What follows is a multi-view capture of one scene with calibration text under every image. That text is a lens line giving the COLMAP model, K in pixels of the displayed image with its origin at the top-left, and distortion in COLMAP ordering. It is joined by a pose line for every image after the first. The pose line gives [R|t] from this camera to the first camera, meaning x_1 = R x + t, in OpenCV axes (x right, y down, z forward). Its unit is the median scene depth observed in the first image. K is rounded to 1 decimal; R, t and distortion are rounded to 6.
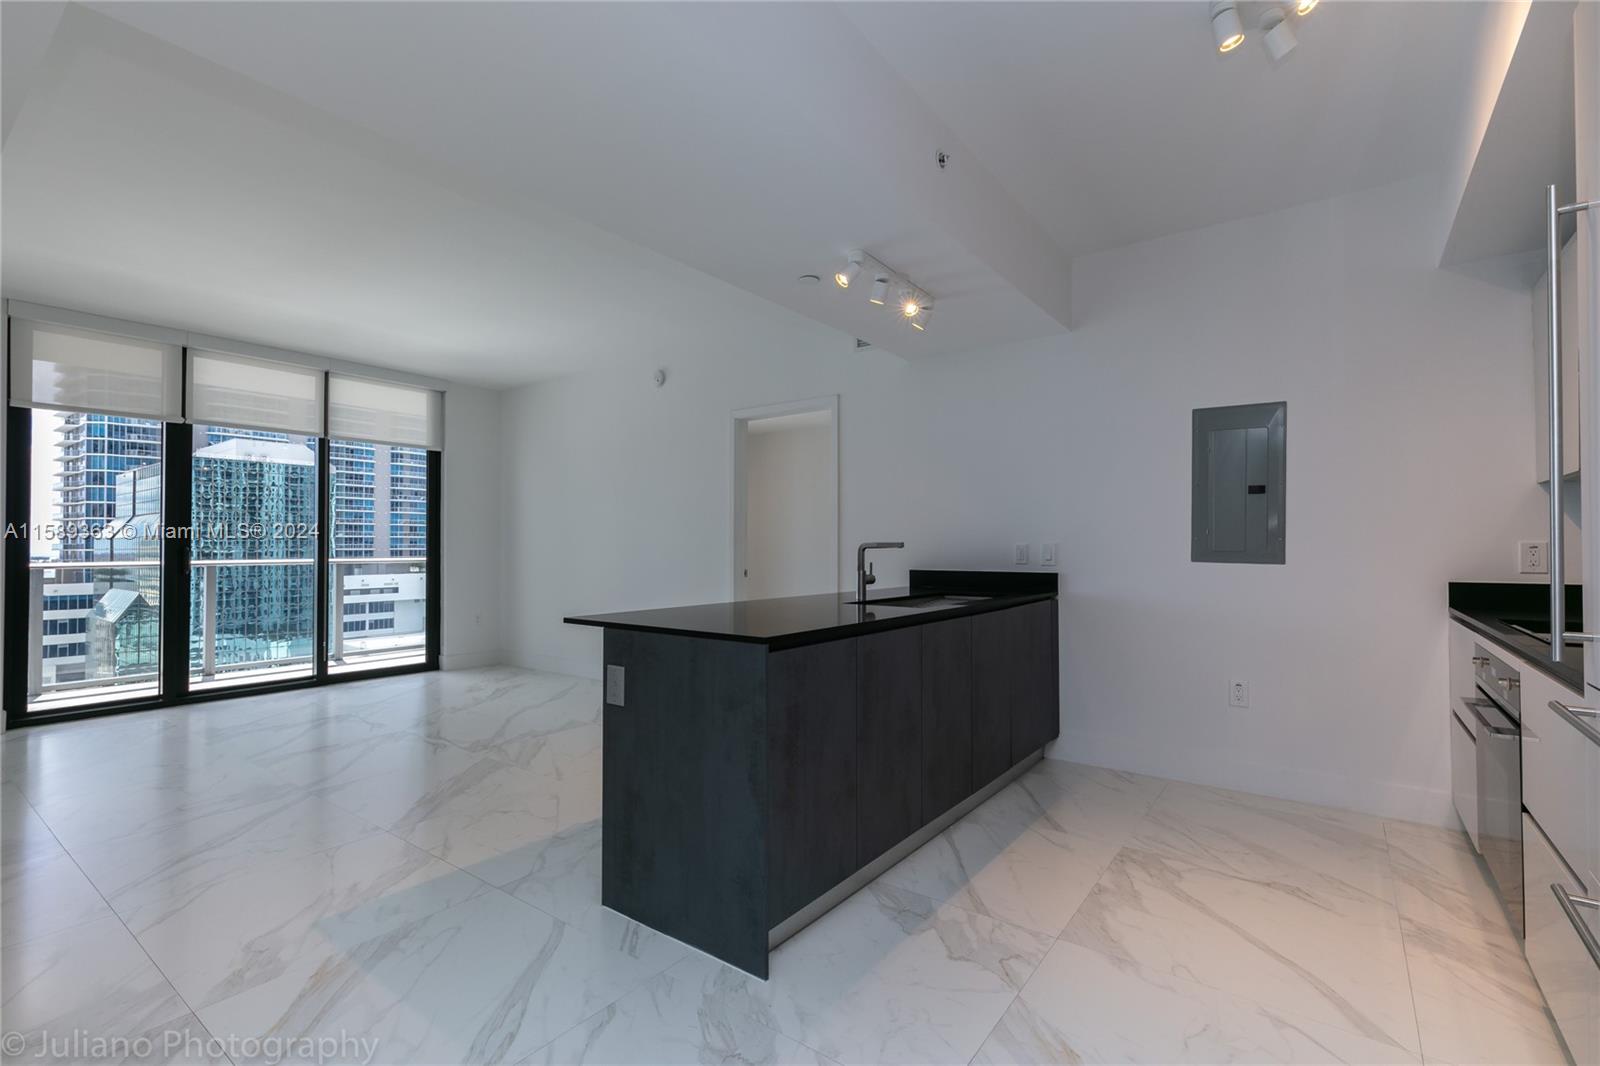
lens RADIAL K [[719.4, 0, 796.6], [0, 719.4, 533.9], [0, 0, 1]] dist [0.001086, 0.000112]
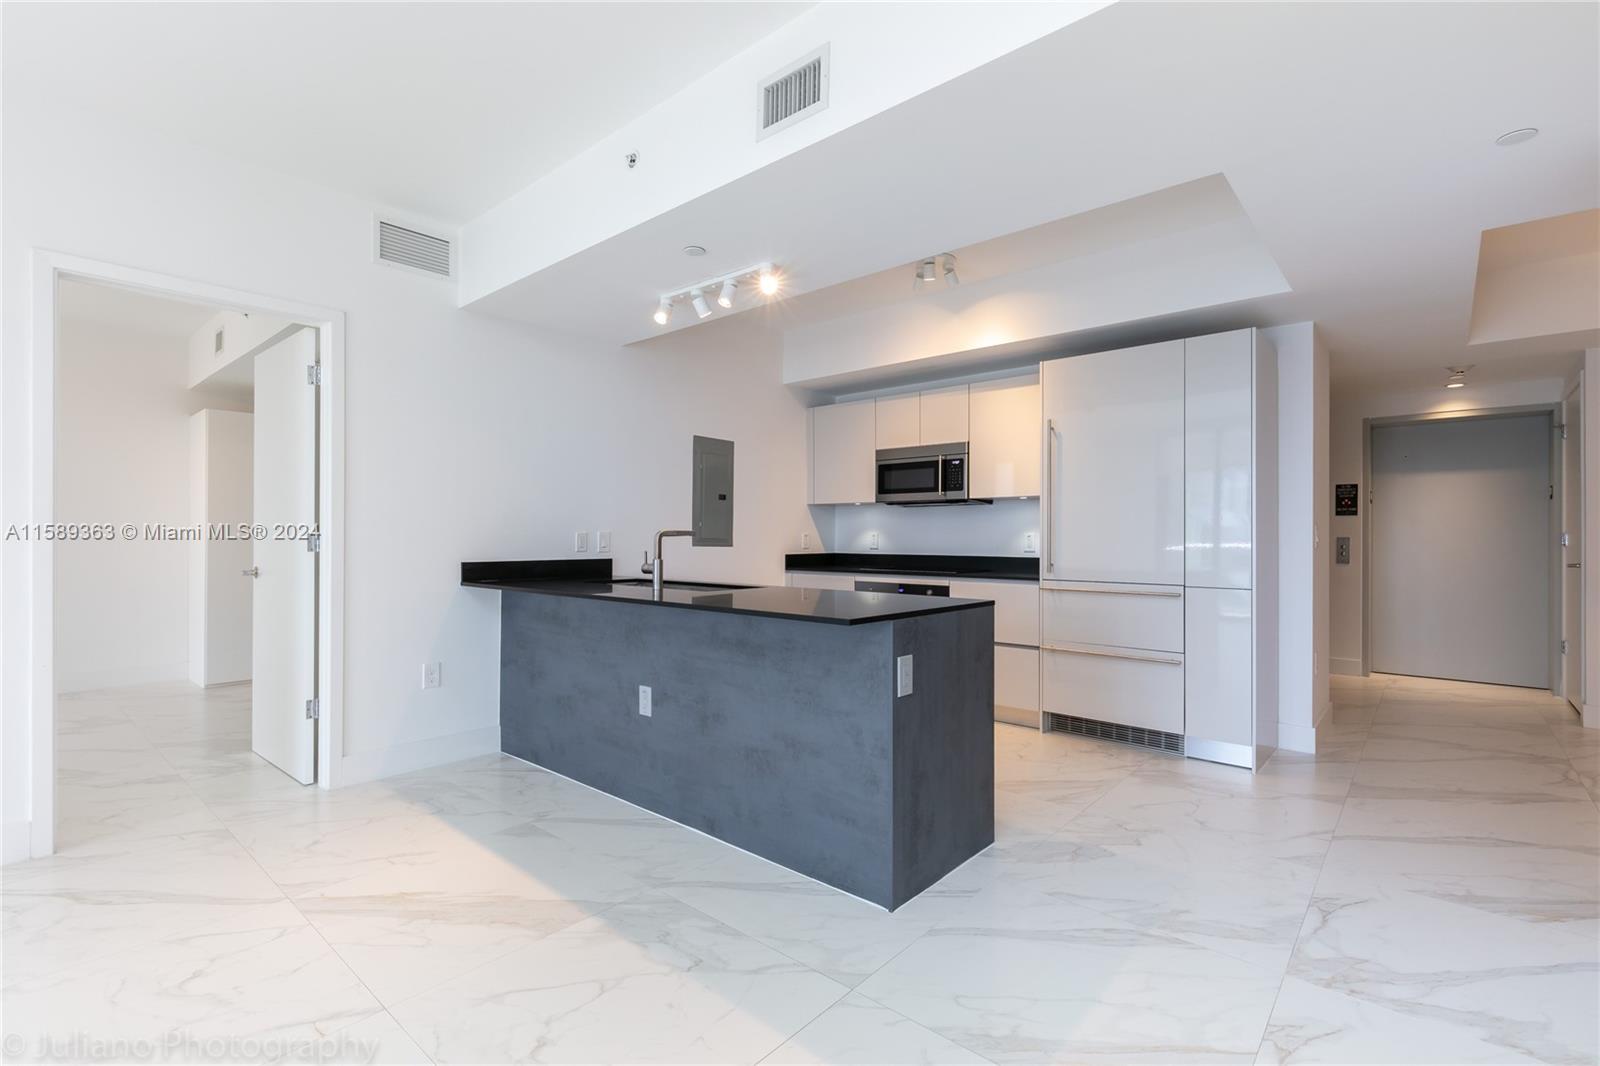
lens RADIAL K [[719.4, 0, 792.0], [0, 719.4, 531.1], [0, 0, 1]] dist [0.001086, 0.000112]
pose [[0.085274, 0.007096, 0.996332, -1.019534], [-0.019465, 0.999796, -0.005454, 0.017241], [-0.996167, -0.018928, 0.085394, 0.878464]]
